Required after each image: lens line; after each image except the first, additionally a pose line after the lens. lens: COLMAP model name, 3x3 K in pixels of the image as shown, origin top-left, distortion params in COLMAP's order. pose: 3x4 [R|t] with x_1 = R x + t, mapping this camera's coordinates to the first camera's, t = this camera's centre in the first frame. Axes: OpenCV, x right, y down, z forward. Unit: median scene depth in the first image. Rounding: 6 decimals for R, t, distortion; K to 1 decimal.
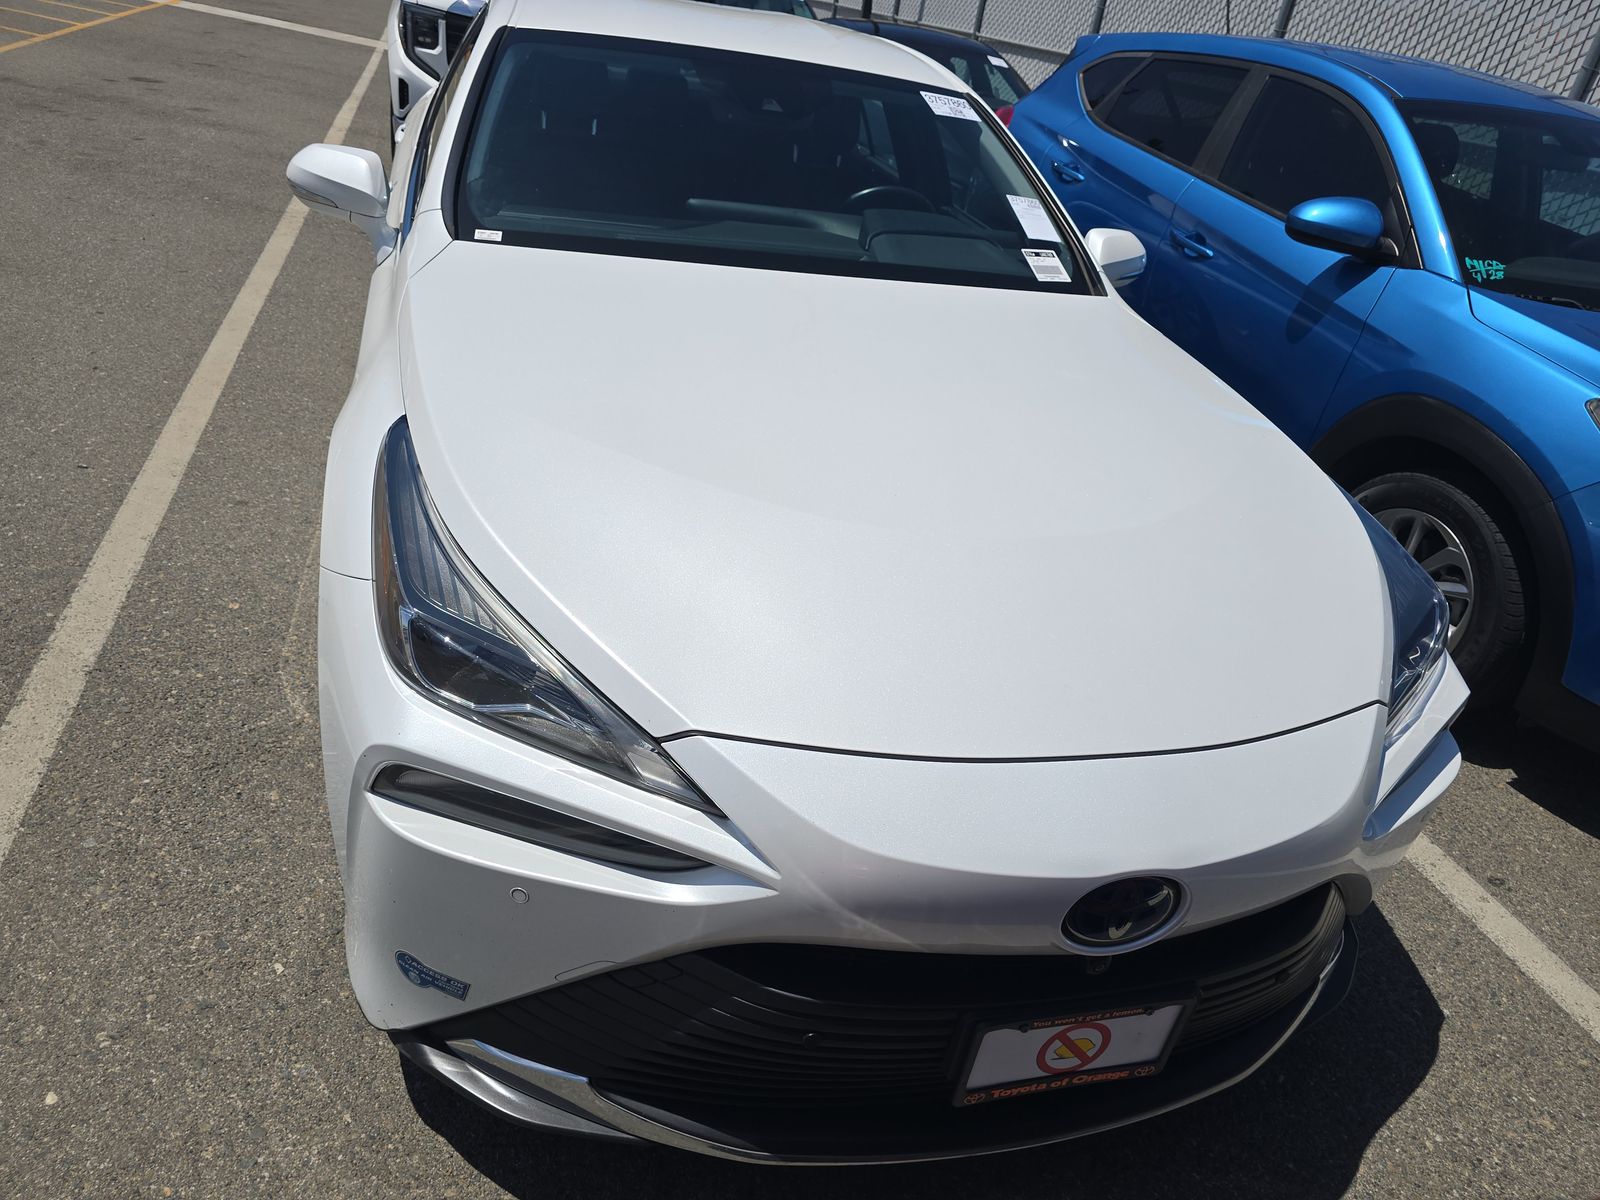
lens RADIAL K [[1086.2, 0, 806.8], [0, 1086.2, 618.0], [0, 0, 1]] dist [0.025657, -0.024531]
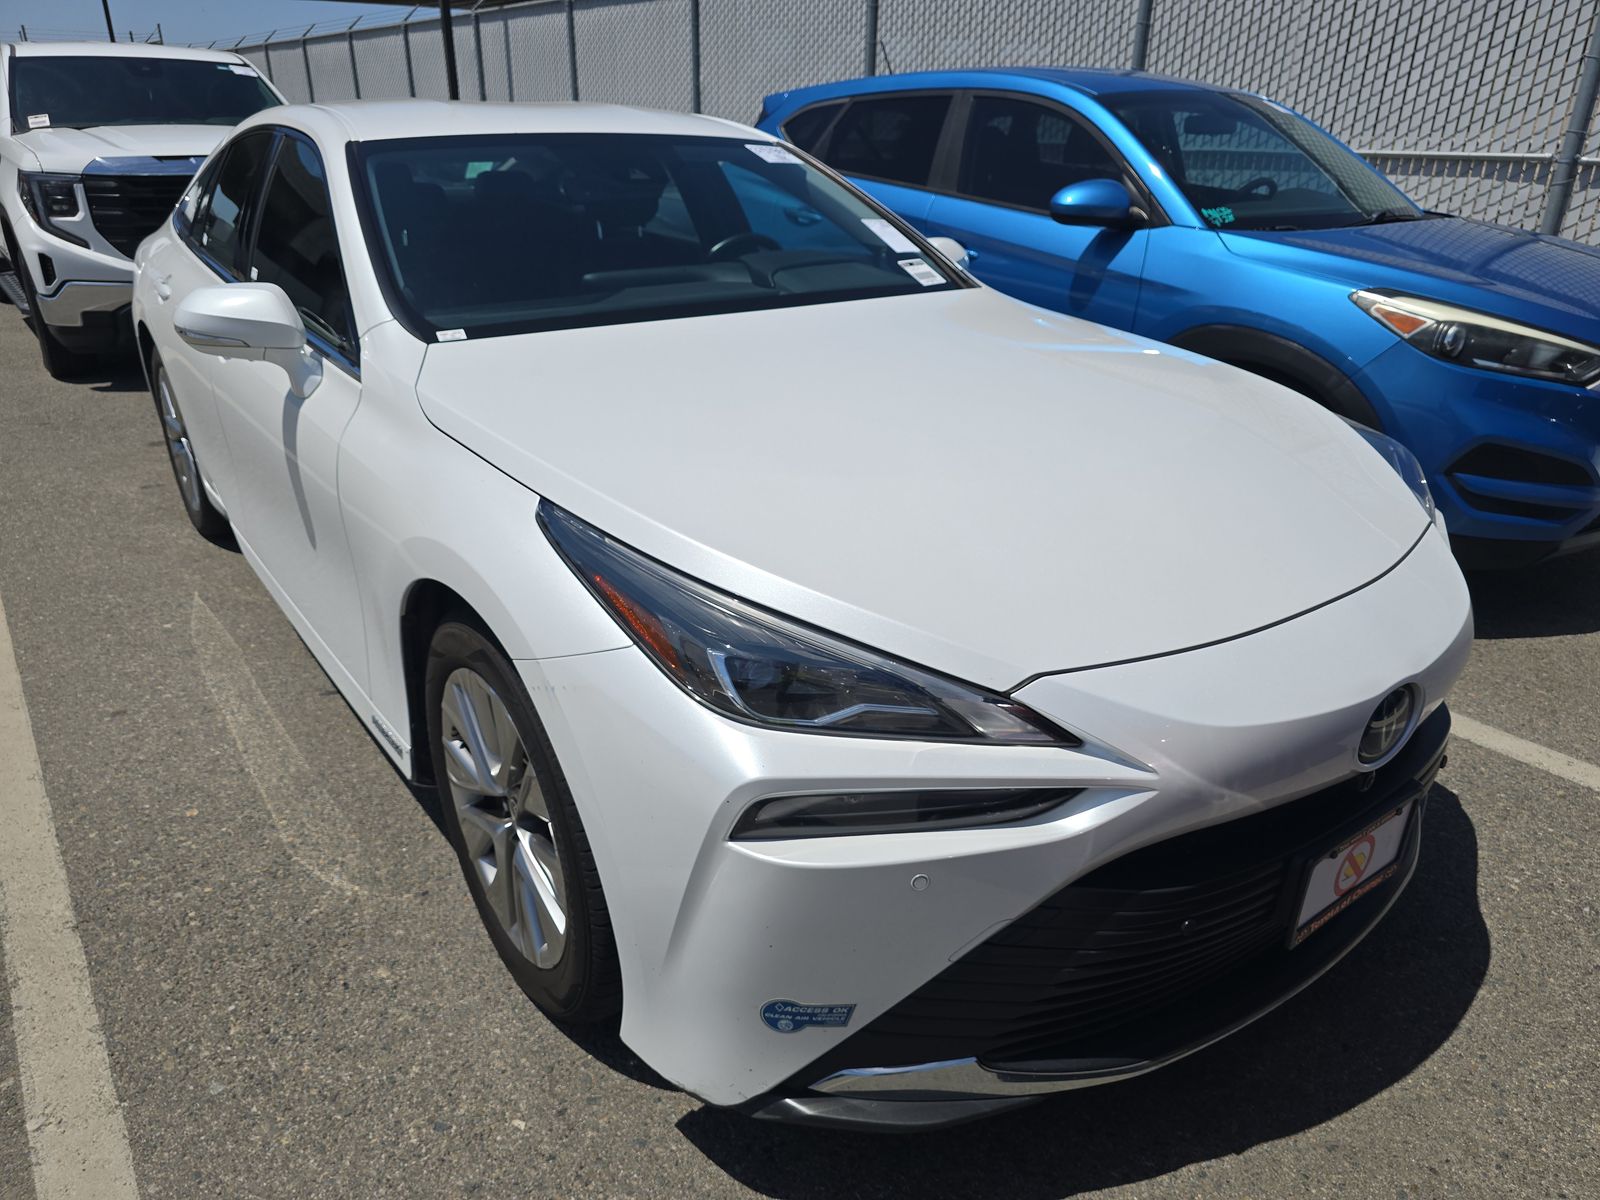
lens RADIAL K [[1086.2, 0, 806.8], [0, 1086.2, 618.0], [0, 0, 1]] dist [0.025657, -0.024531]
pose [[0.923281, -0.270867, 0.272365, -0.302356], [0.289261, 0.956811, -0.029007, 0.008863], [-0.252744, 0.105566, 0.961757, 0.012019]]
